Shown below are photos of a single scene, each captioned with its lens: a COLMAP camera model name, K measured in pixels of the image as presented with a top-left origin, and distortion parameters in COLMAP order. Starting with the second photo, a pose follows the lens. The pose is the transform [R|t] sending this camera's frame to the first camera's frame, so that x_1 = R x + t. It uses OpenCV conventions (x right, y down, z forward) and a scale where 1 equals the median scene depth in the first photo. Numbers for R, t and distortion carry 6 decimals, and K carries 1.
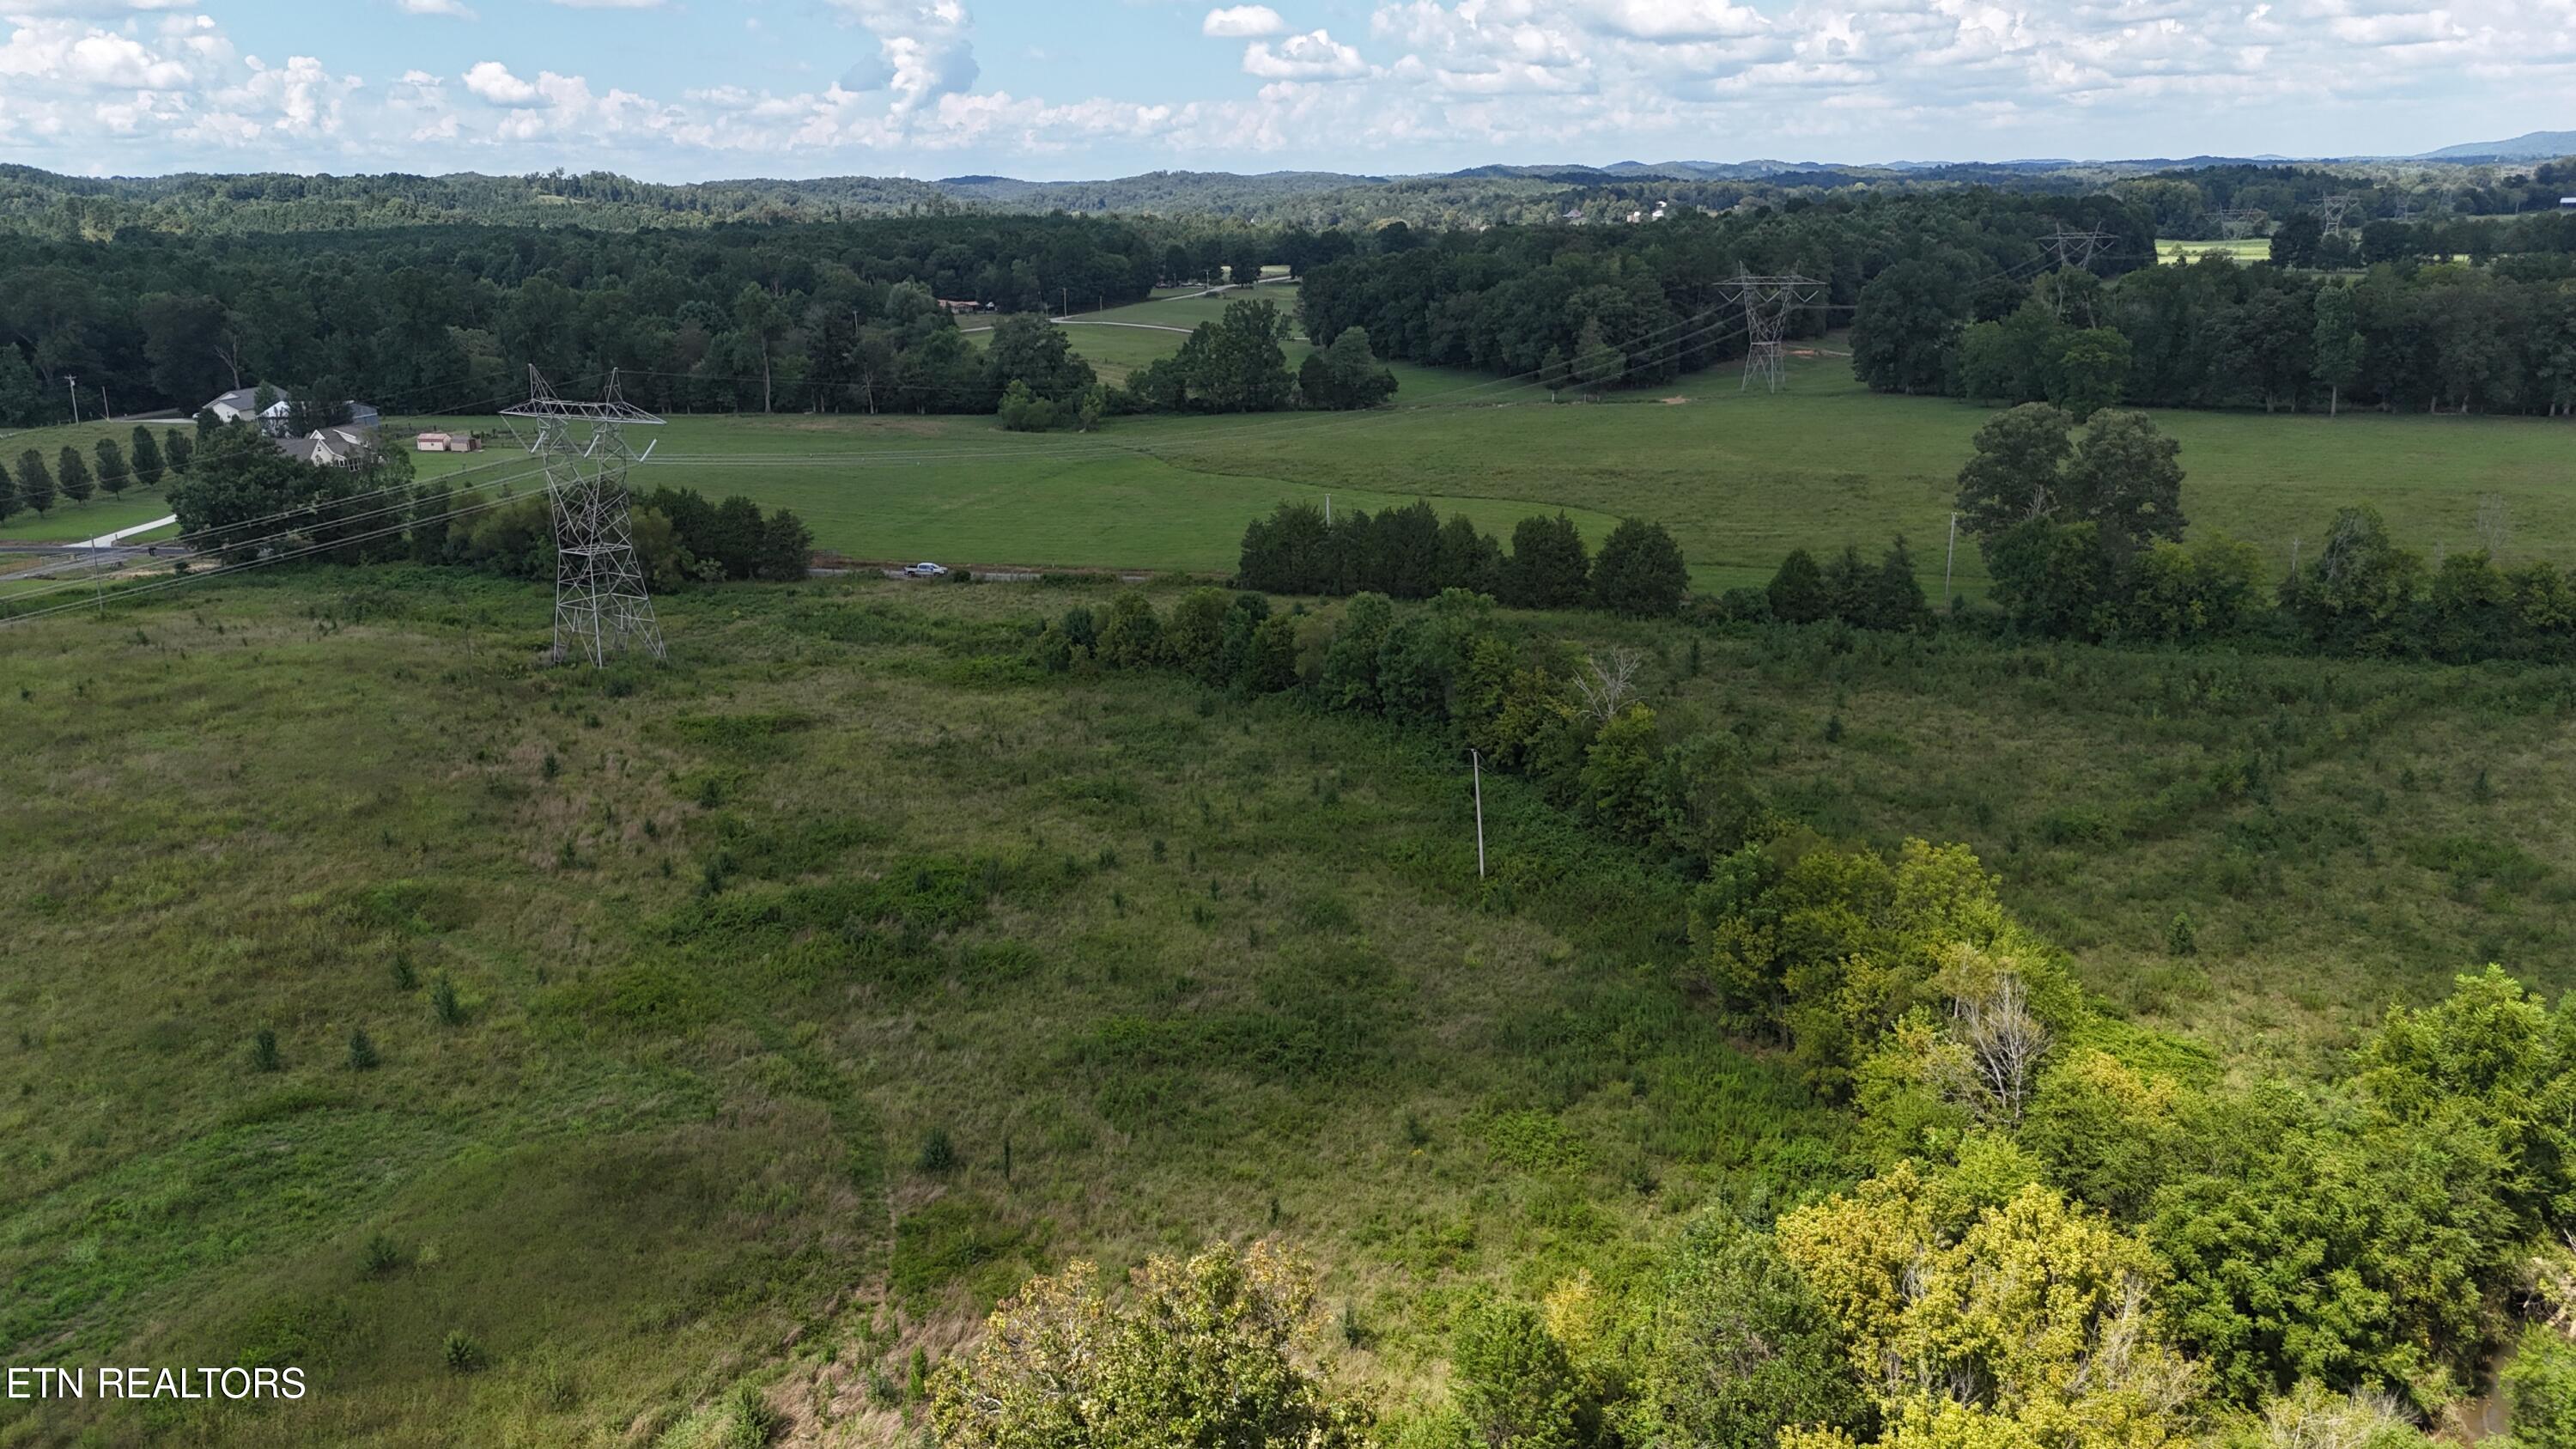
lens RADIAL K [[1910.1, 0, 1306.8], [0, 1910.1, 702.4], [0, 0, 1]] dist [0.073403, -0.068350]
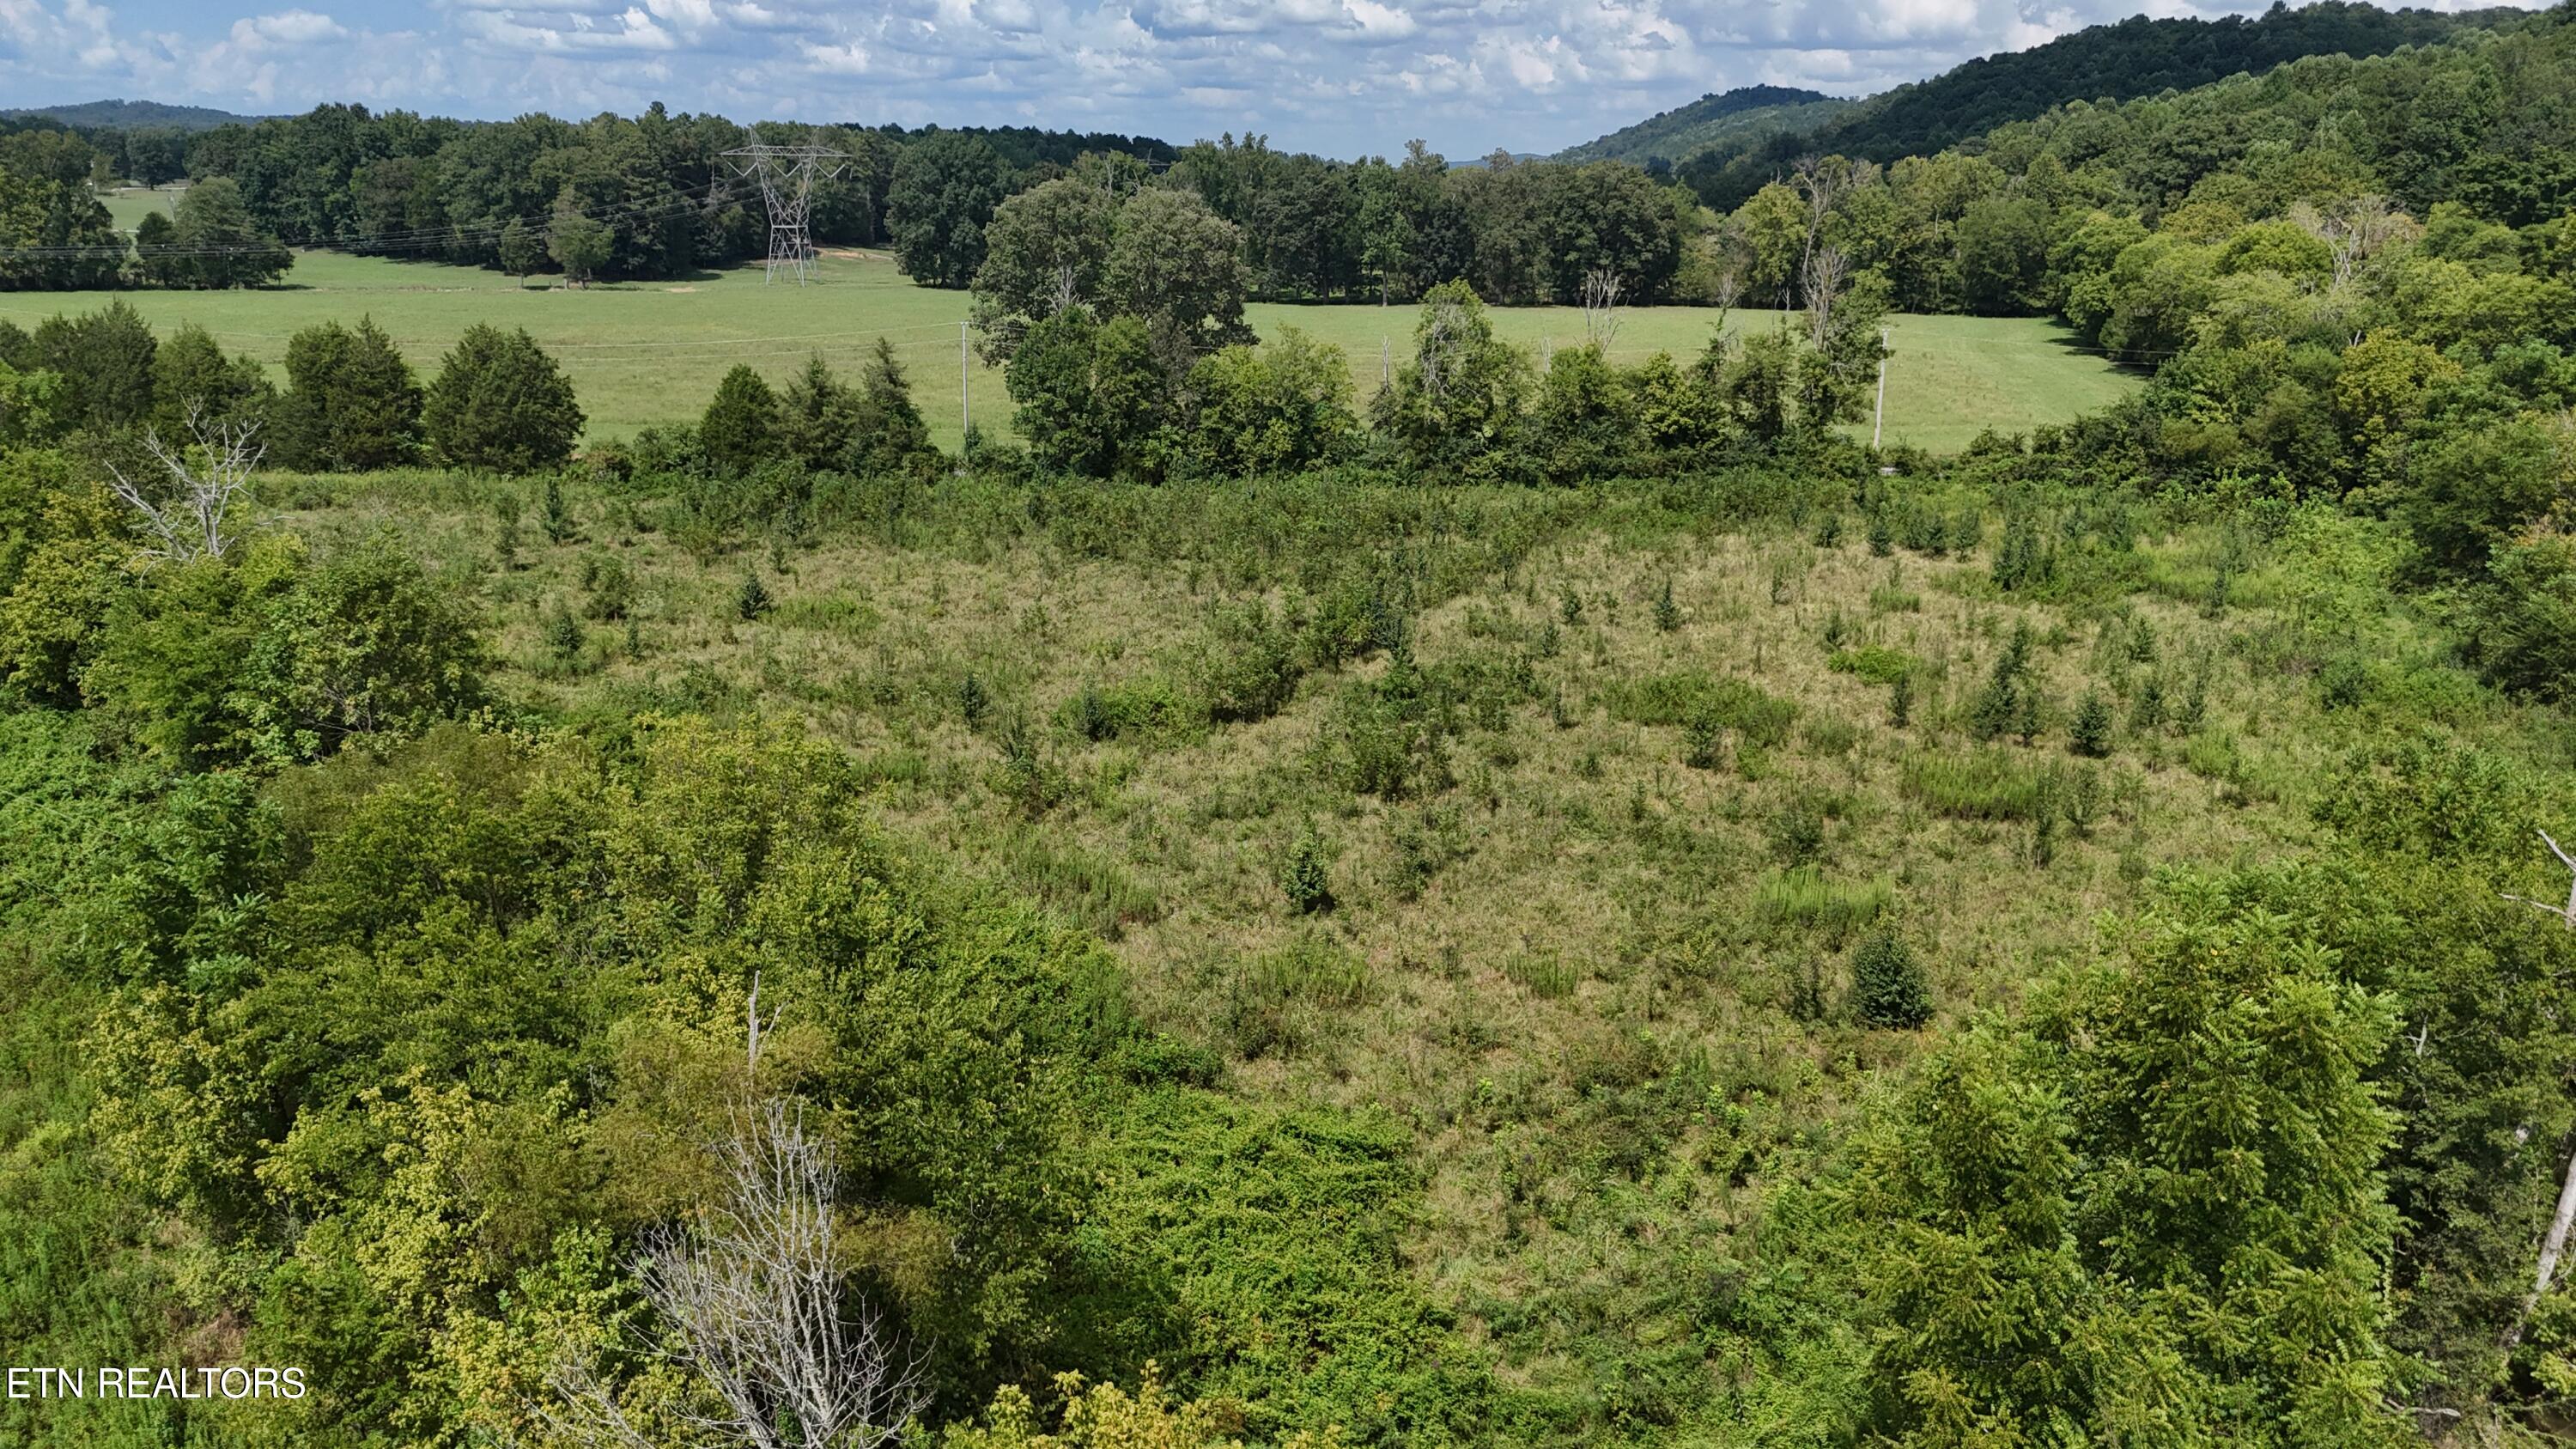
lens RADIAL K [[1910.1, 0, 1287.8], [0, 1910.1, 718.6], [0, 0, 1]] dist [0.073403, -0.068350]
pose [[0.903164, -0.079950, 0.421785, 0.159001], [0.072704, 0.996799, 0.033265, 0.041093], [-0.423094, 0.000621, 0.906086, 0.364054]]
